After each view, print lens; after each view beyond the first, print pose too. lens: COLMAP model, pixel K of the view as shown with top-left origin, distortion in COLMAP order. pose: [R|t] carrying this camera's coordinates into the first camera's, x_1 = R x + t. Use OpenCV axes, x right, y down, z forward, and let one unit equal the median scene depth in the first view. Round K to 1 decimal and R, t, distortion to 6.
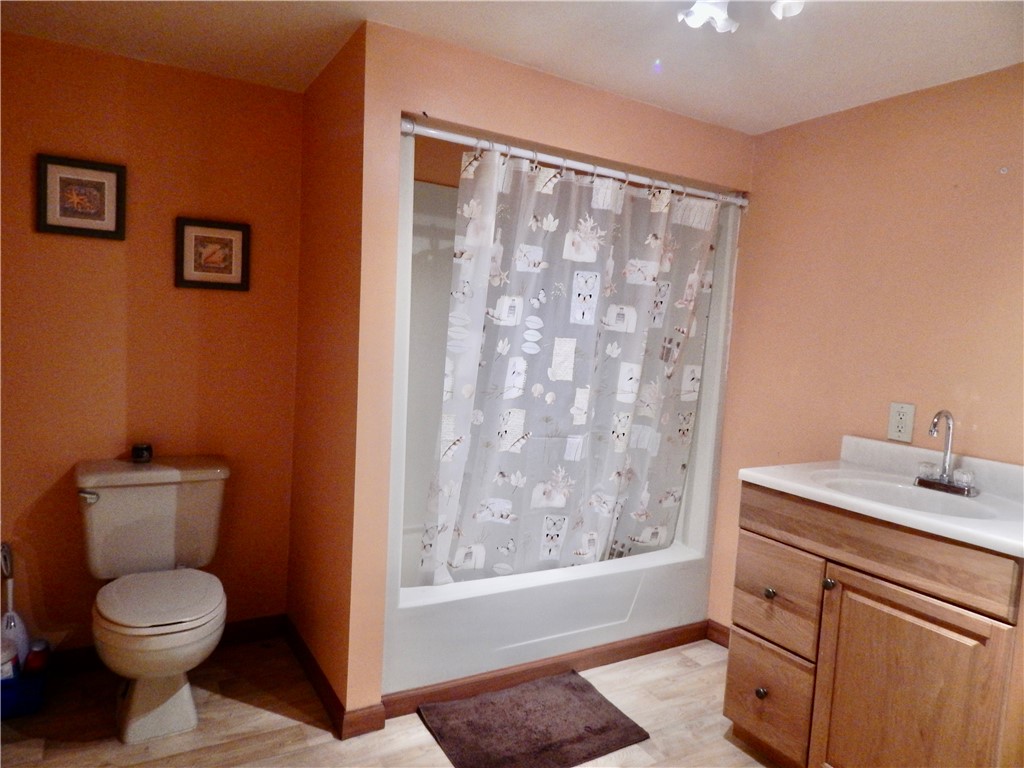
lens RADIAL K [[677.8, 0, 532.1], [0, 677.8, 381.9], [0, 0, 1]] dist [0.015153, -0.001271]
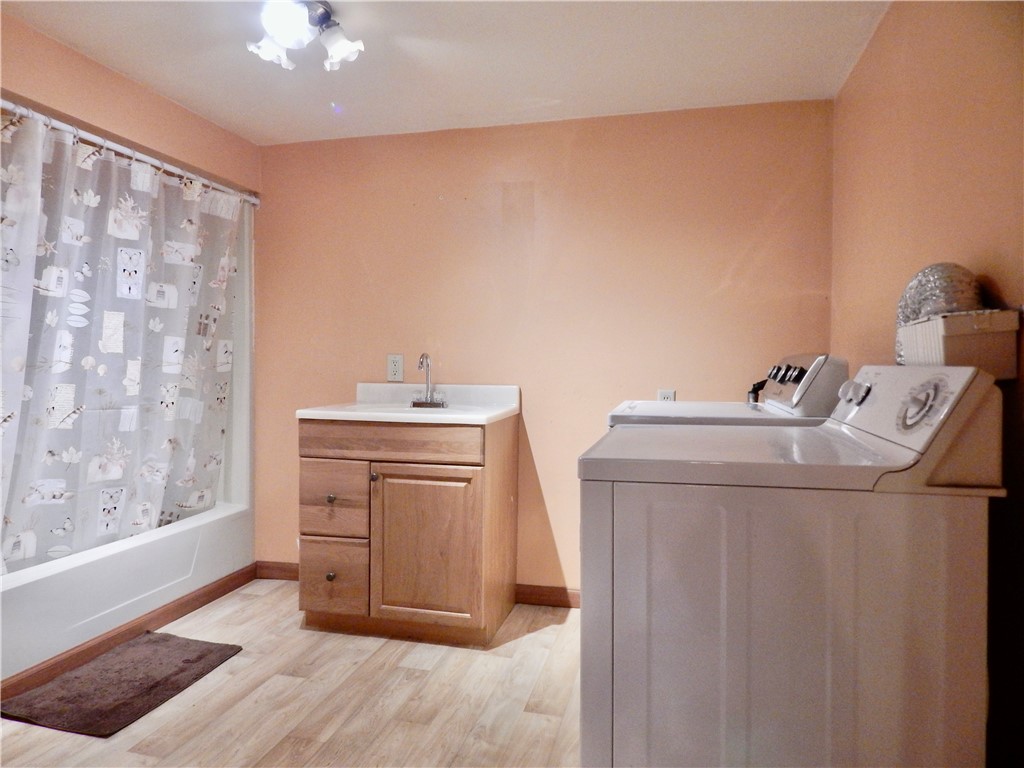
lens RADIAL K [[663.3, 0, 512.0], [0, 663.3, 384.0], [0, 0, 1]] dist [-0.003376, -0.004756]
pose [[0.713283, -0.080811, 0.696202, -0.228027], [0.089607, 0.995694, 0.023769, 0.075389], [-0.695125, 0.045431, 0.717452, -0.143495]]
